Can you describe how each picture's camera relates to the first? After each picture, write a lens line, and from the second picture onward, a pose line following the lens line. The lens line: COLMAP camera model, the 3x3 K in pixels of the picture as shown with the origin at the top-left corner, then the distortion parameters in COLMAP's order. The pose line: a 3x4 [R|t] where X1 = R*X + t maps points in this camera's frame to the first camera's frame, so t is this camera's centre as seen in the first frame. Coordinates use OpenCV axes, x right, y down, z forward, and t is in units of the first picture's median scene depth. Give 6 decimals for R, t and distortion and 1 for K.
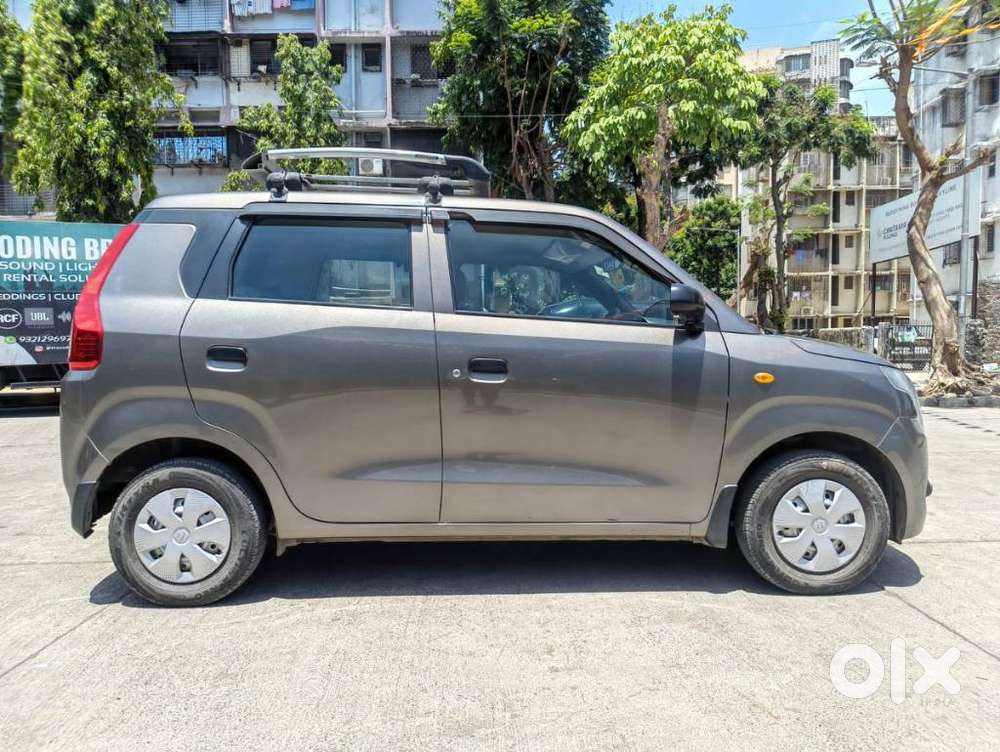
lens RADIAL K [[693.5, 0, 497.3], [0, 693.5, 381.9], [0, 0, 1]] dist [0.033796, -0.036124]
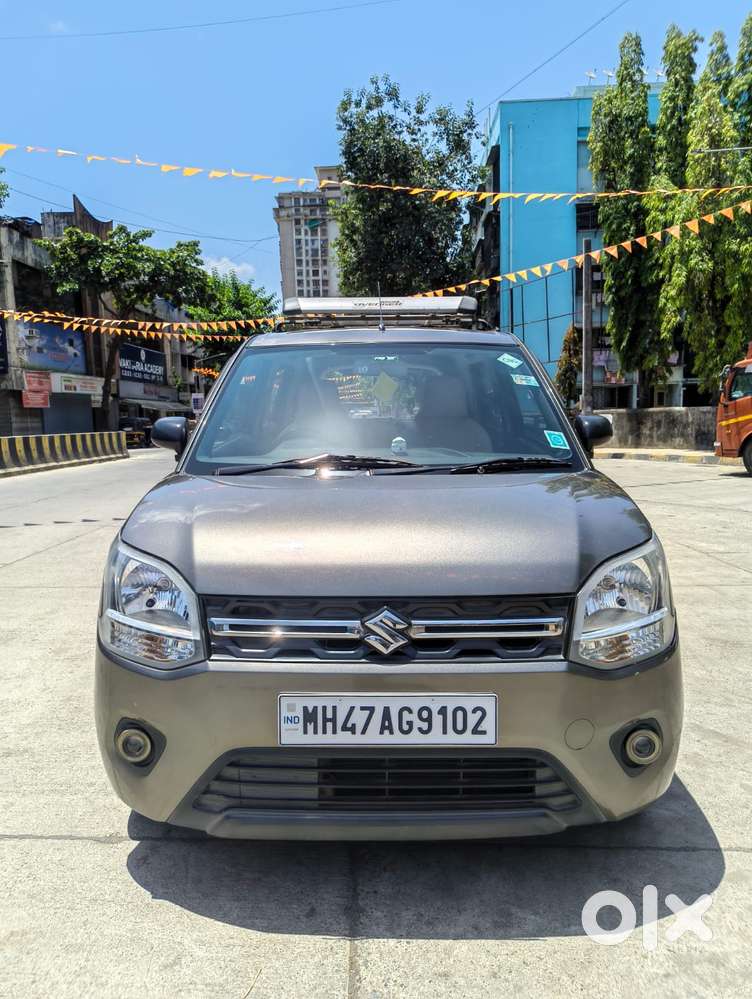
lens RADIAL K [[692.8, 0, 370.5], [0, 692.8, 499.4], [0, 0, 1]] dist [0.033796, -0.036124]
pose [[-0.033373, 0.126584, -0.991394, 0.474642], [-0.028988, 0.991407, 0.127562, -0.058721], [0.999022, 0.032996, -0.029417, 0.489512]]
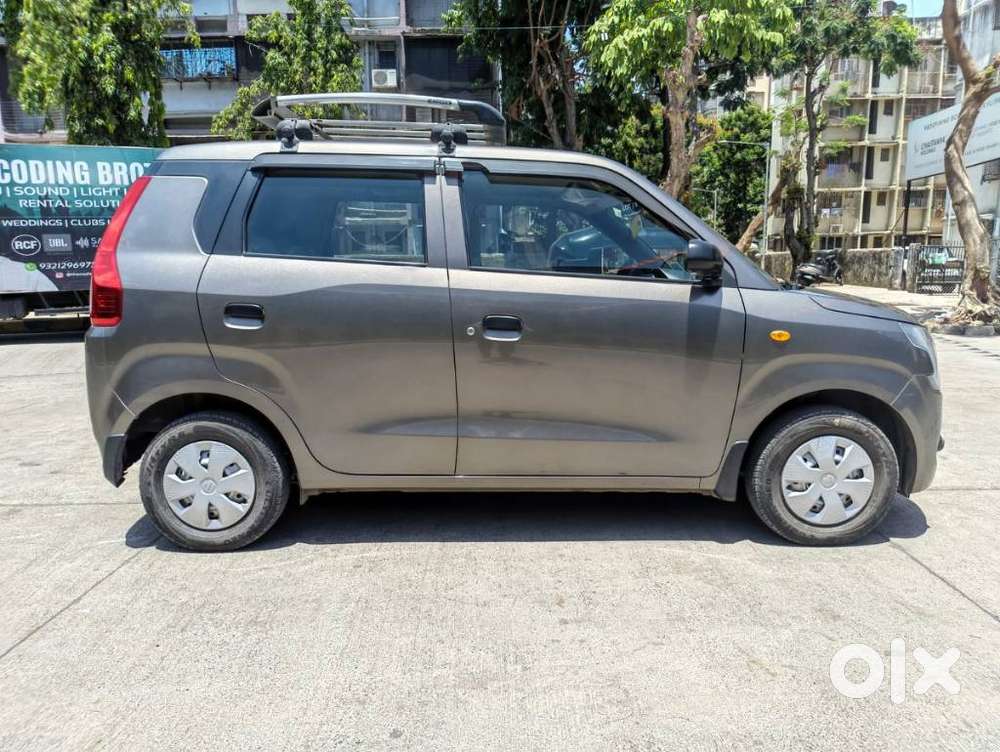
lens RADIAL K [[693.5, 0, 498.0], [0, 693.5, 382.9], [0, 0, 1]] dist [0.033796, -0.036124]
pose [[0.999670, 0.003820, -0.025384, 0.002192], [-0.000805, 0.993043, 0.117745, -0.020656], [0.025657, -0.117686, 0.992719, -0.001974]]
